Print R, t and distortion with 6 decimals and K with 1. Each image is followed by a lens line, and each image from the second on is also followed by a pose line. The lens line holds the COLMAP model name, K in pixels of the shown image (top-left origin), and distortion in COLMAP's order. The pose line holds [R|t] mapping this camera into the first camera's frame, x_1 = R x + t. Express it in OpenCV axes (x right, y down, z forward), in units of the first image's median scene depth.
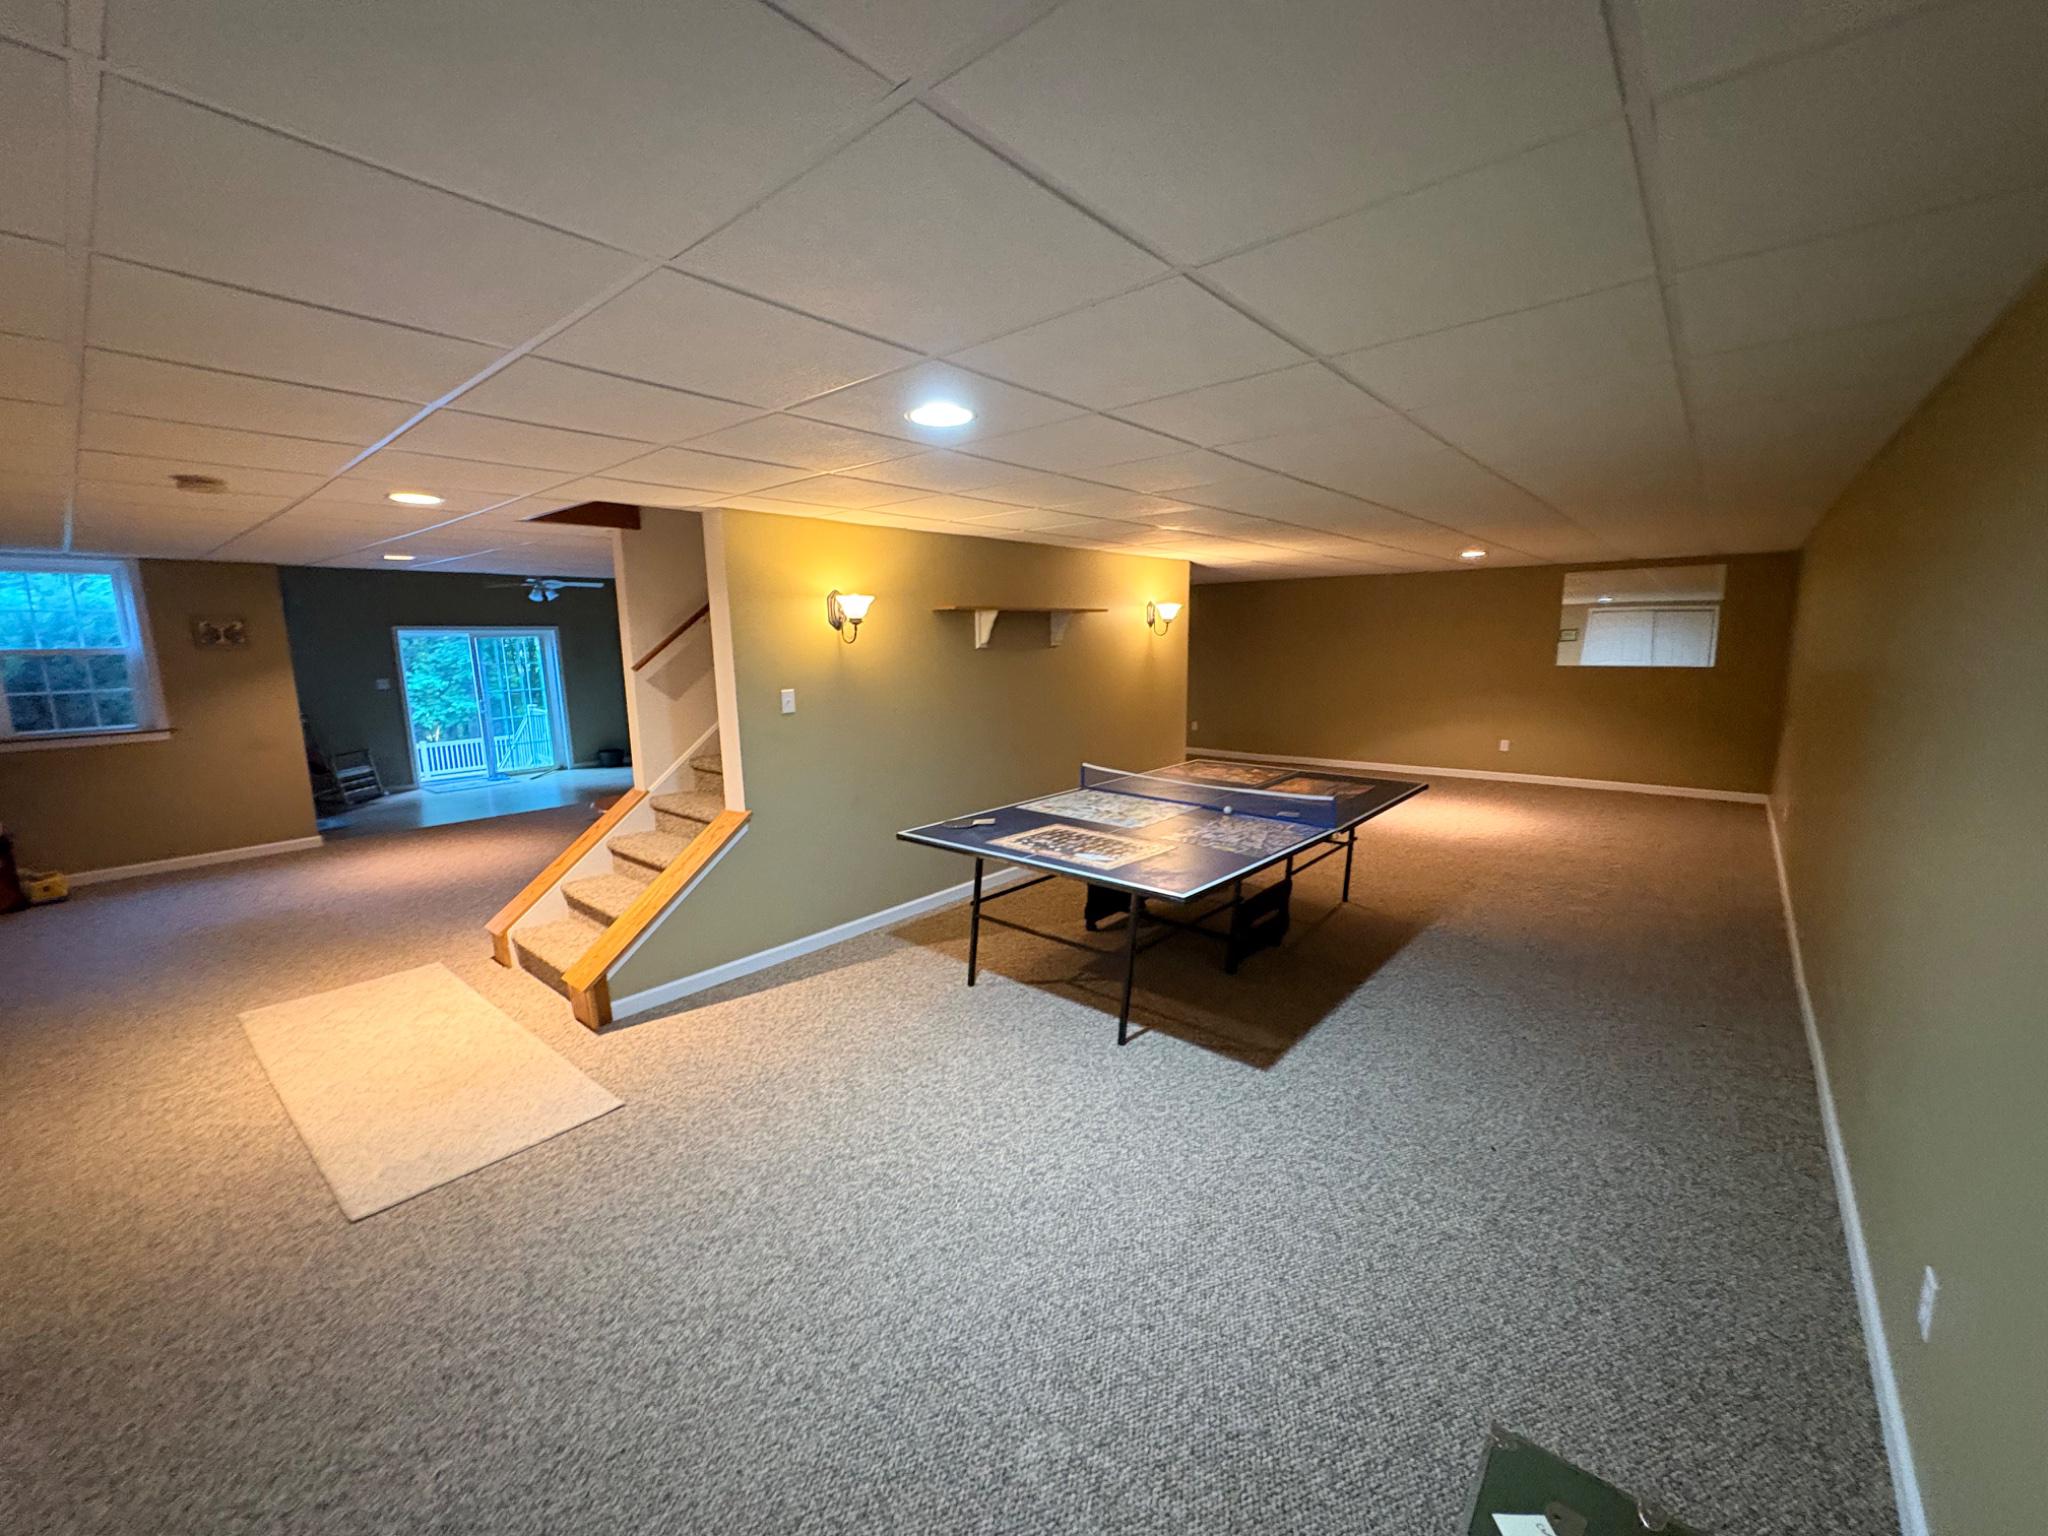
lens RADIAL K [[813.2, 0, 1020.8], [0, 813.2, 769.4], [0, 0, 1]] dist [0.000205, 0.000268]
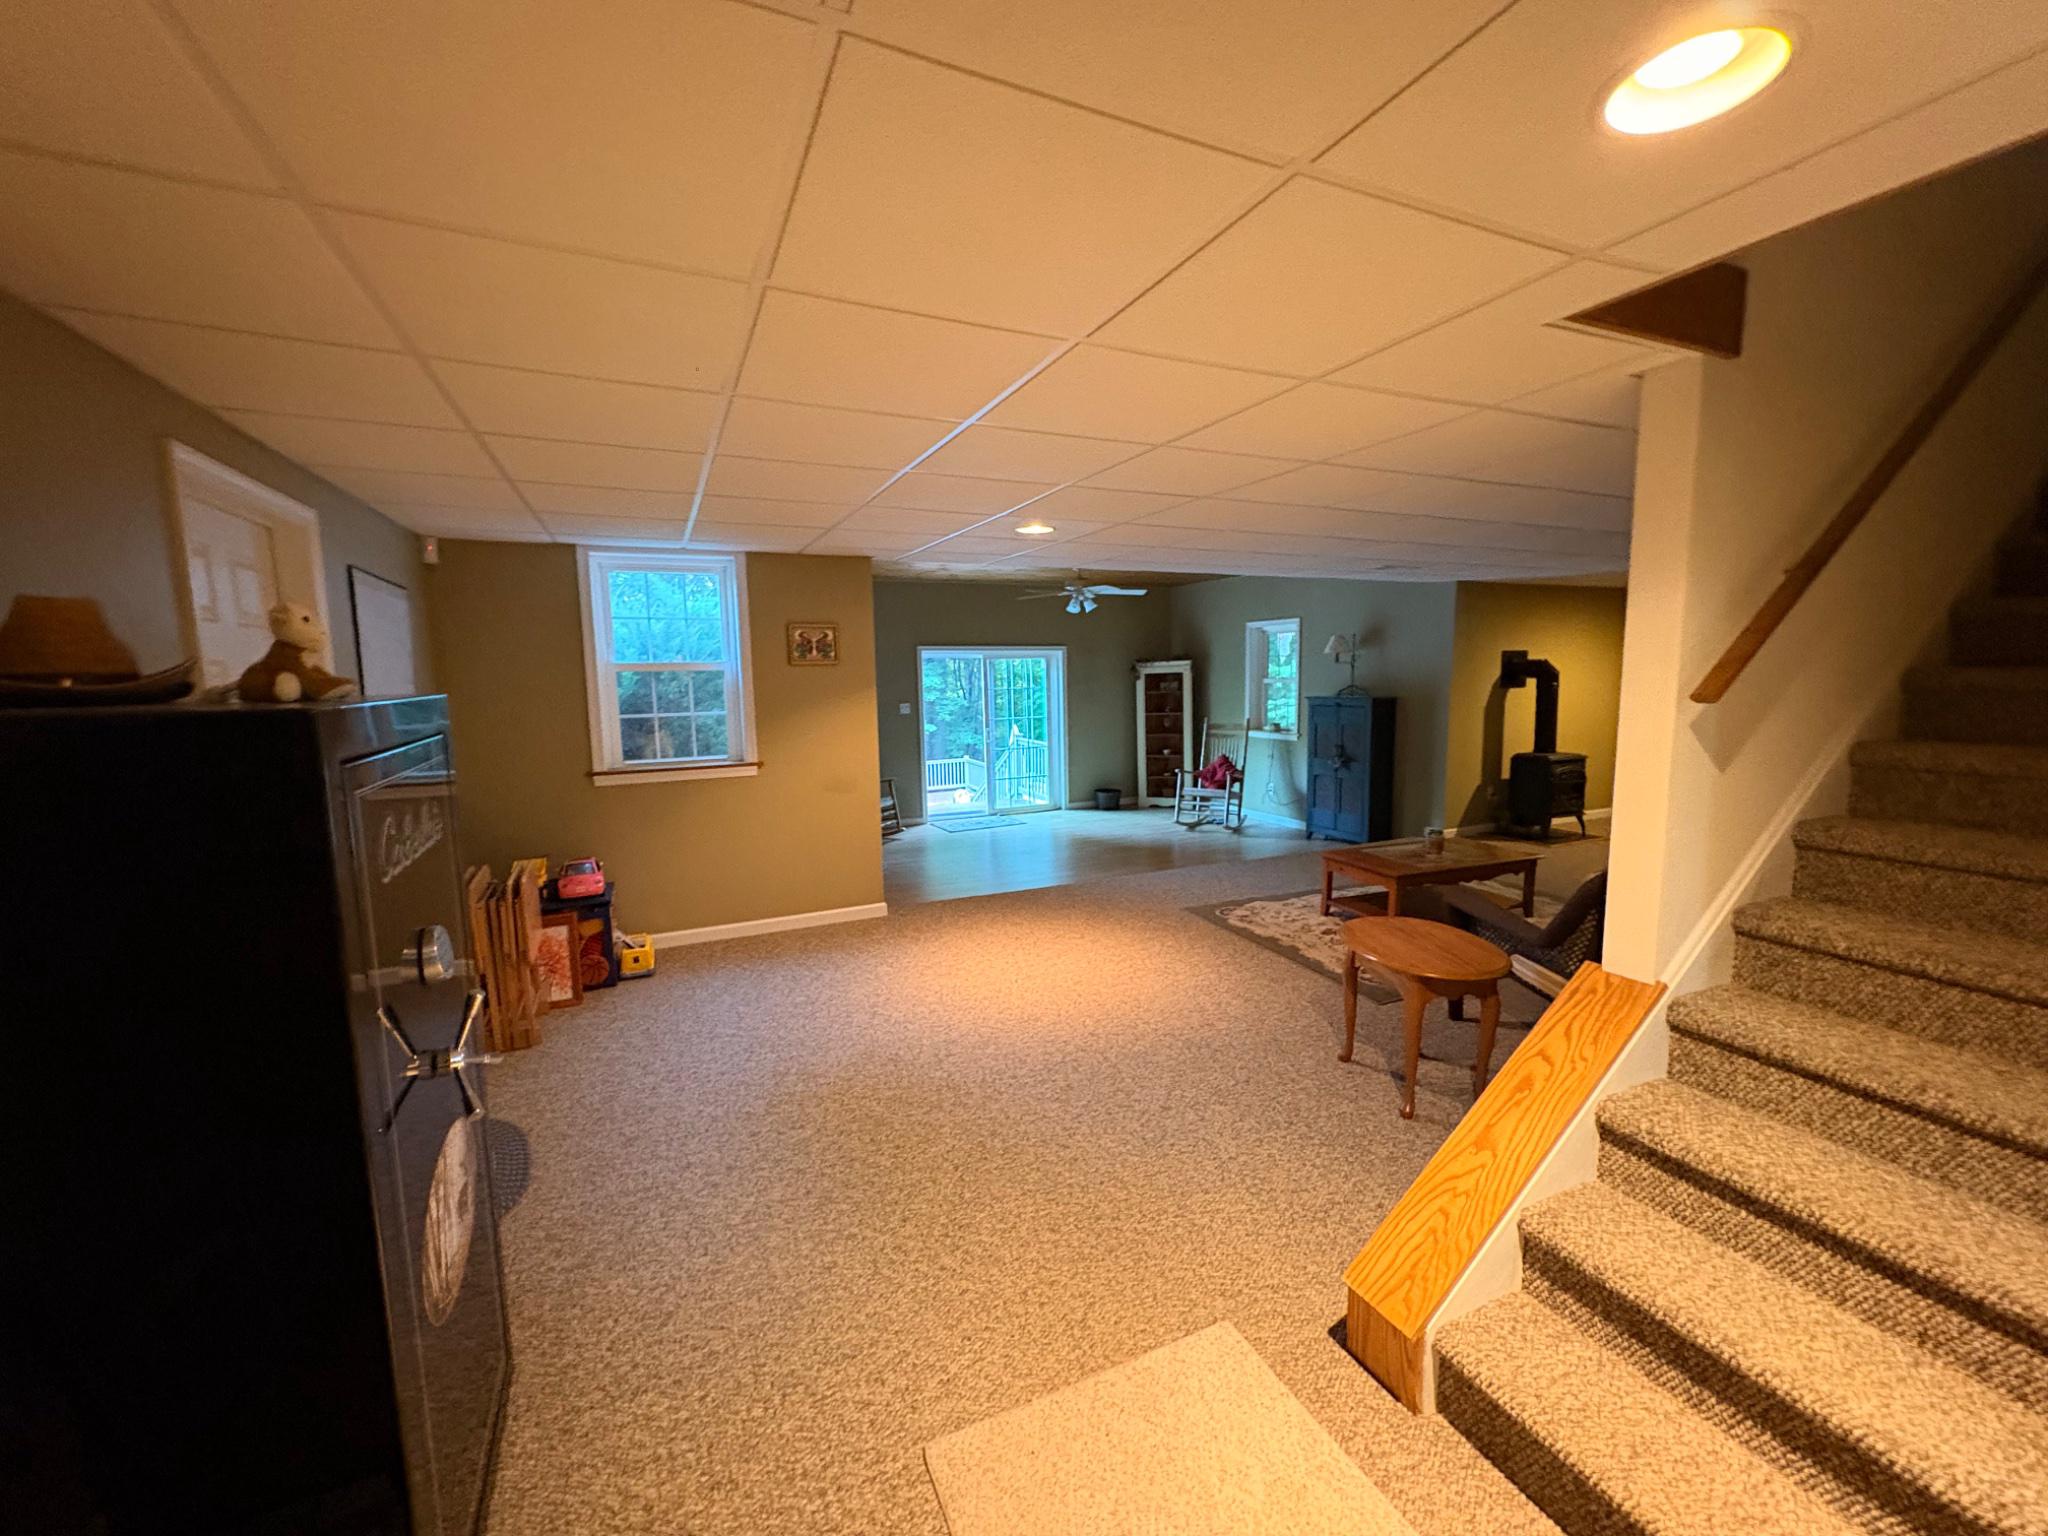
lens RADIAL K [[813.2, 0, 1020.8], [0, 813.2, 769.4], [0, 0, 1]] dist [0.000205, 0.000268]
pose [[0.906885, 0.051982, -0.418160, -0.589168], [-0.066682, 0.997561, -0.020609, -0.054666], [0.416069, 0.046573, 0.908139, 0.470215]]
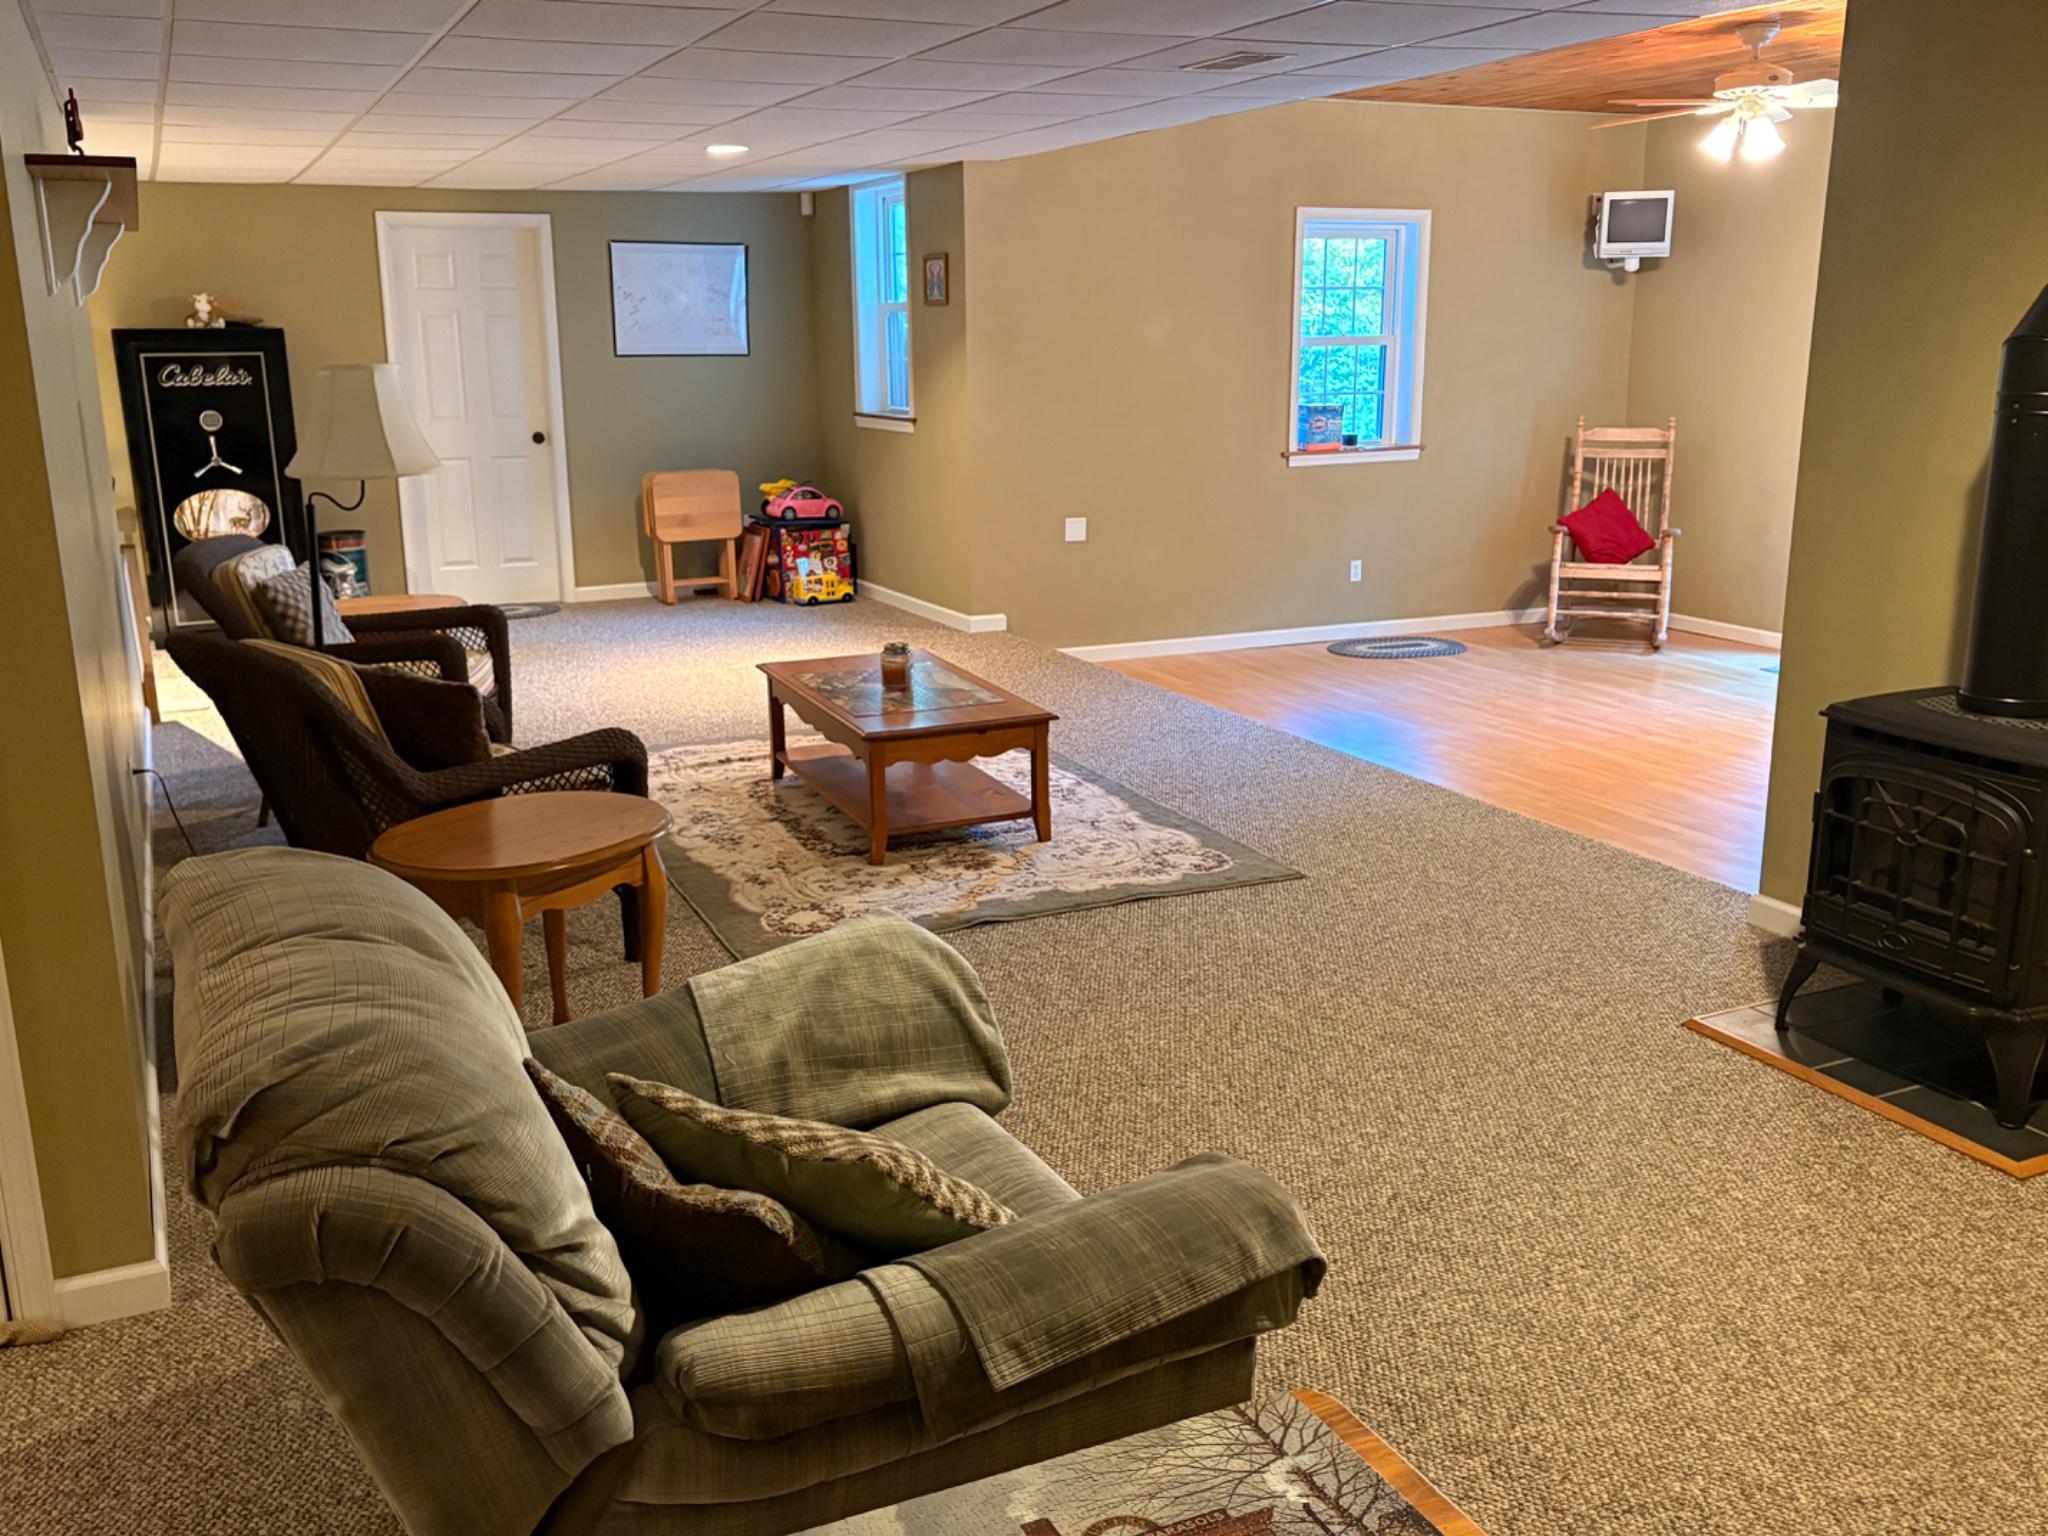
lens RADIAL K [[1810.3, 0, 1027.4], [0, 1810.3, 777.2], [0, 0, 1]] dist [0.073605, -0.100064]
pose [[-0.404815, 0.241819, -0.881844, 0.506908], [-0.131314, 0.939027, 0.317780, -0.343457], [0.904921, 0.244441, -0.348378, 2.158421]]
